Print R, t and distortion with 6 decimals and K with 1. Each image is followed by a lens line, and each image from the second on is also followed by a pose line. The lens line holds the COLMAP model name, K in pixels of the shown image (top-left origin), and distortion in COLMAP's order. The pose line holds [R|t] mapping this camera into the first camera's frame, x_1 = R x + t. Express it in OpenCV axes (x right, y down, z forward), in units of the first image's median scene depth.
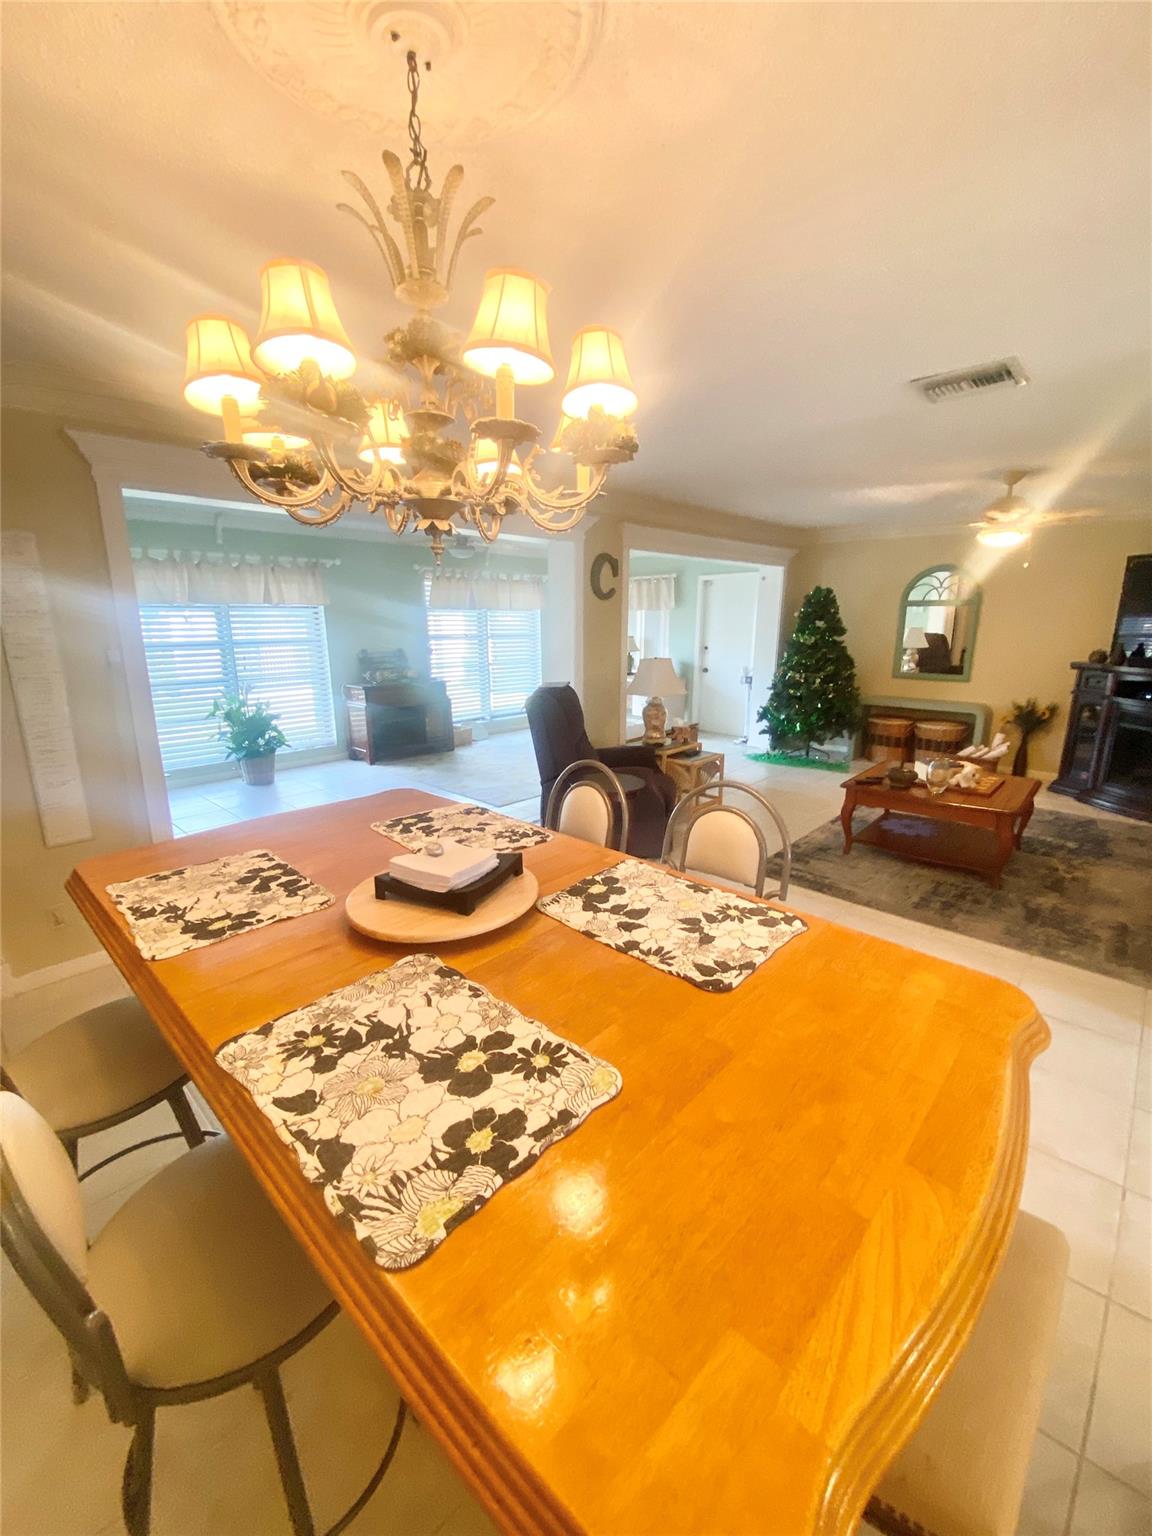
lens RADIAL K [[625.3, 0, 571.1], [0, 625.3, 764.6], [0, 0, 1]] dist [0.000042, -0.000283]
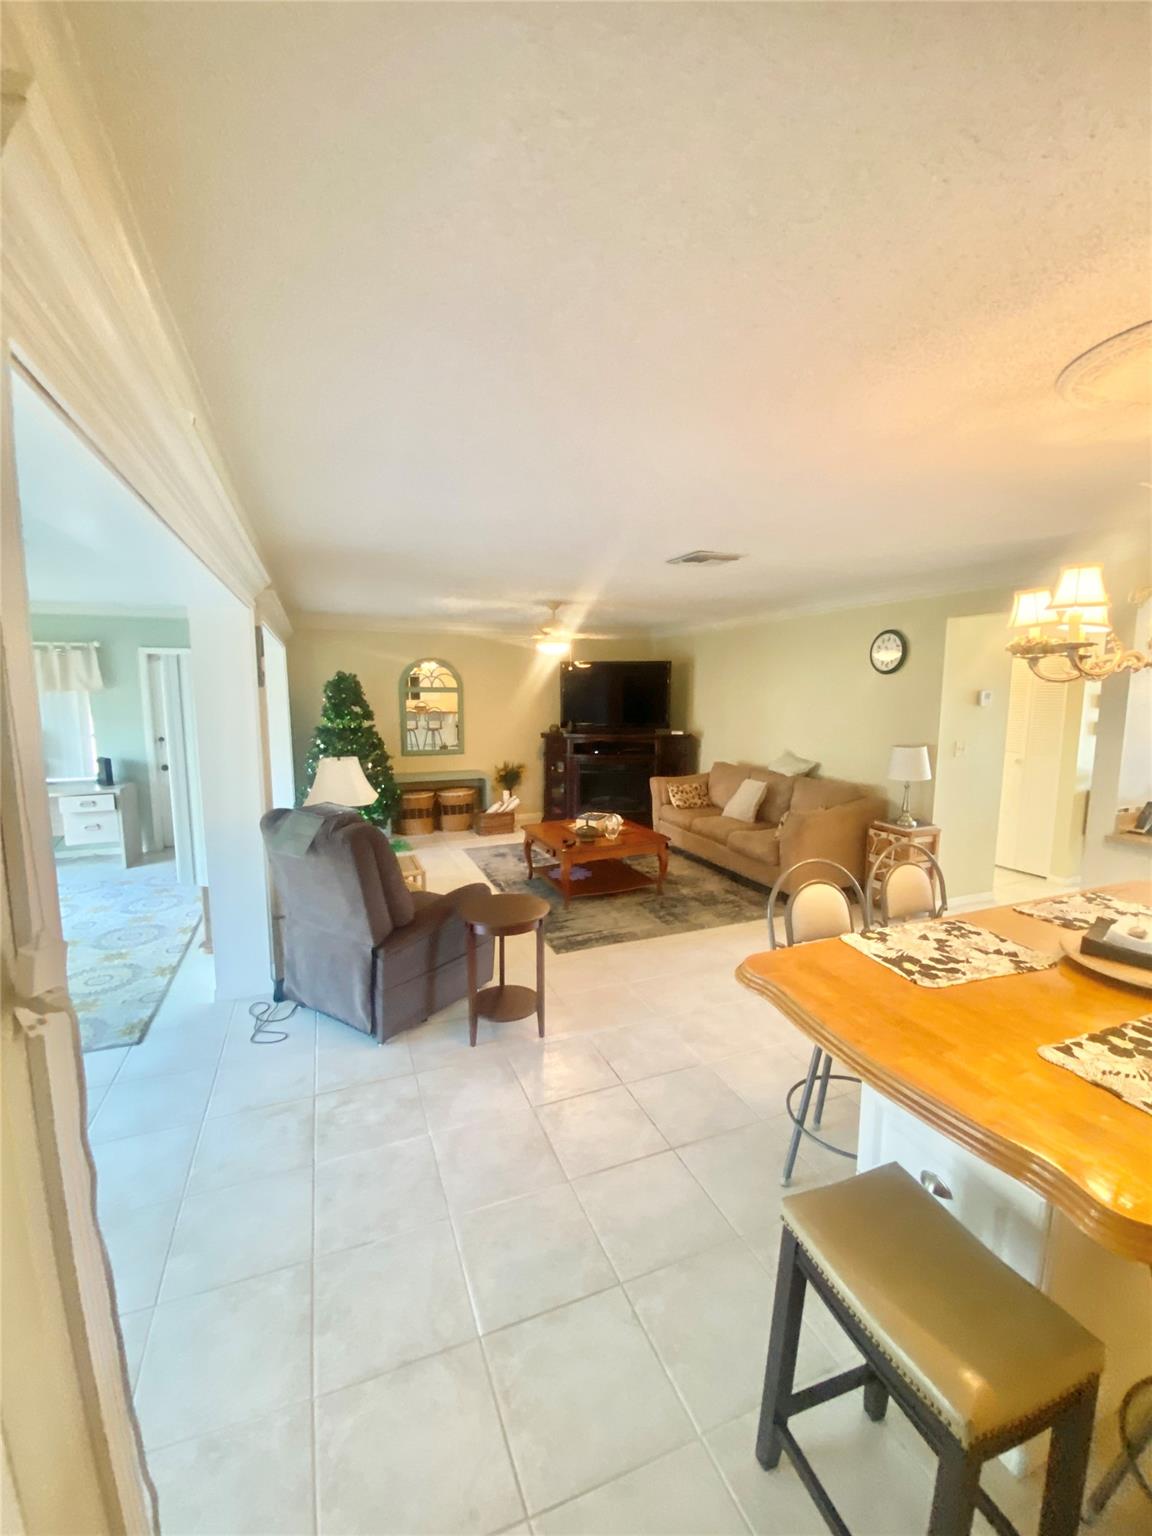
lens RADIAL K [[625.3, 0, 573.0], [0, 625.3, 776.4], [0, 0, 1]] dist [0.000042, -0.000283]
pose [[0.402949, -0.125682, 0.906552, -0.703088], [0.202379, 0.978242, 0.045666, -0.183470], [-0.892567, 0.165066, 0.419617, 0.562517]]
